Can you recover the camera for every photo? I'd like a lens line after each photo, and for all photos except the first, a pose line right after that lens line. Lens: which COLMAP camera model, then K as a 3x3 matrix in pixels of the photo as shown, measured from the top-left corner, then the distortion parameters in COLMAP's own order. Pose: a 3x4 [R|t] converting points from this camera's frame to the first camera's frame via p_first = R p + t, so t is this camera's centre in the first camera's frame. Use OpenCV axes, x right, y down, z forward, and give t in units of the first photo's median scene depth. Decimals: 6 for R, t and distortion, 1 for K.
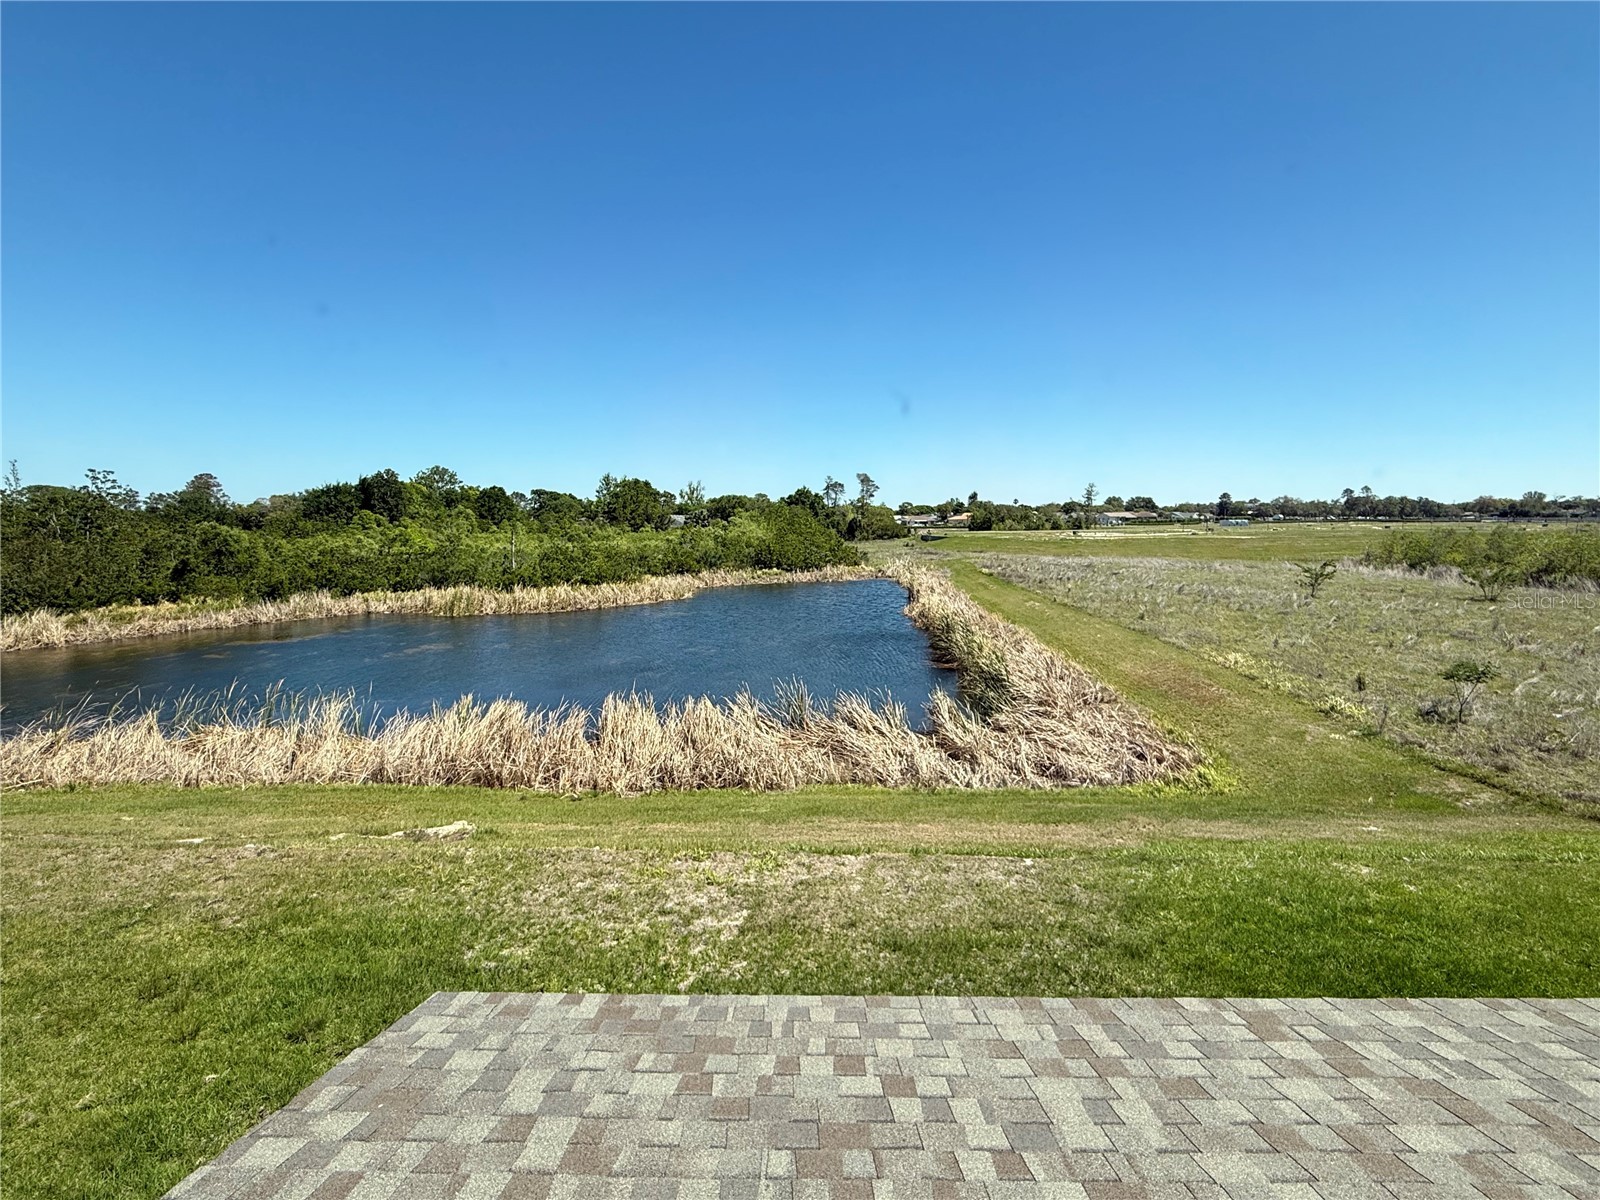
lens RADIAL K [[736.8, 0, 800.0], [0, 736.8, 604.2], [0, 0, 1]] dist [0.002410, 0.000589]
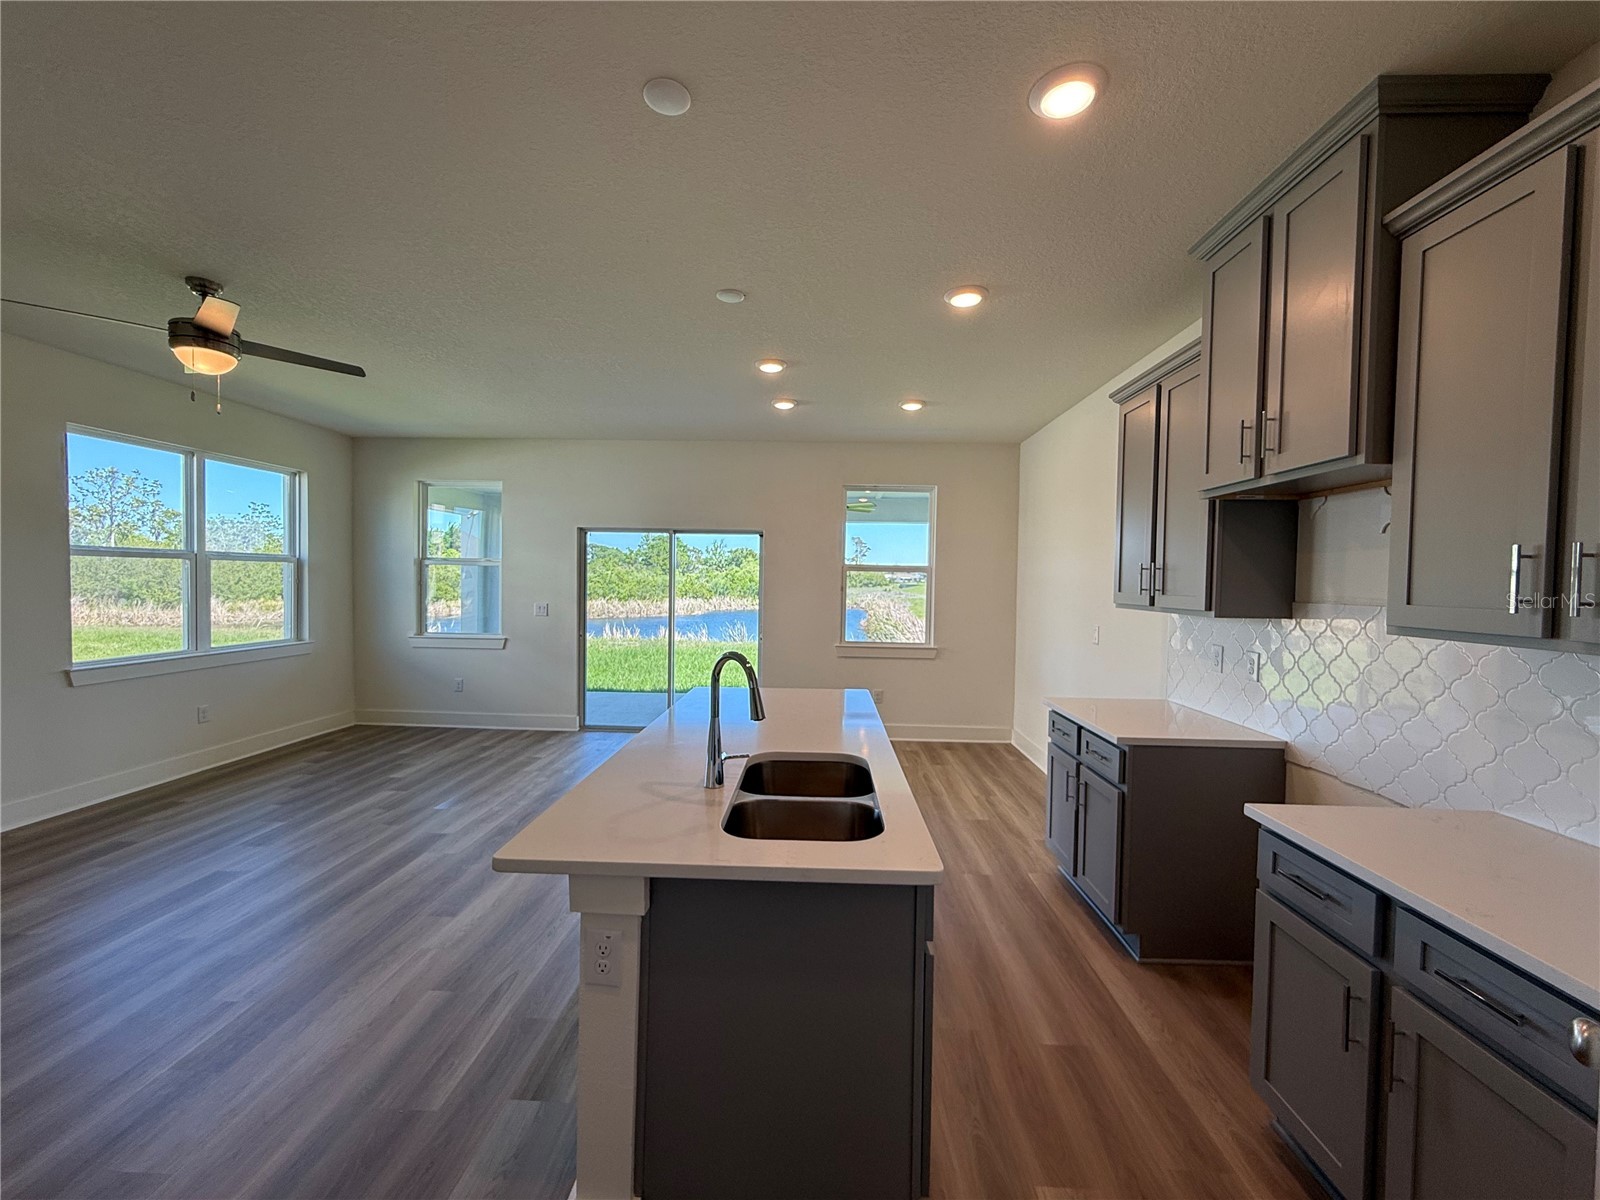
lens RADIAL K [[640.7, 0, 800.7], [0, 640.7, 597.0], [0, 0, 1]] dist [-0.000815, 0.000908]
pose [[0.999319, 0.027403, -0.024693, 0.045526], [-0.029716, 0.994664, -0.098791, 0.057835], [0.021854, 0.099457, 0.994802, -0.086061]]
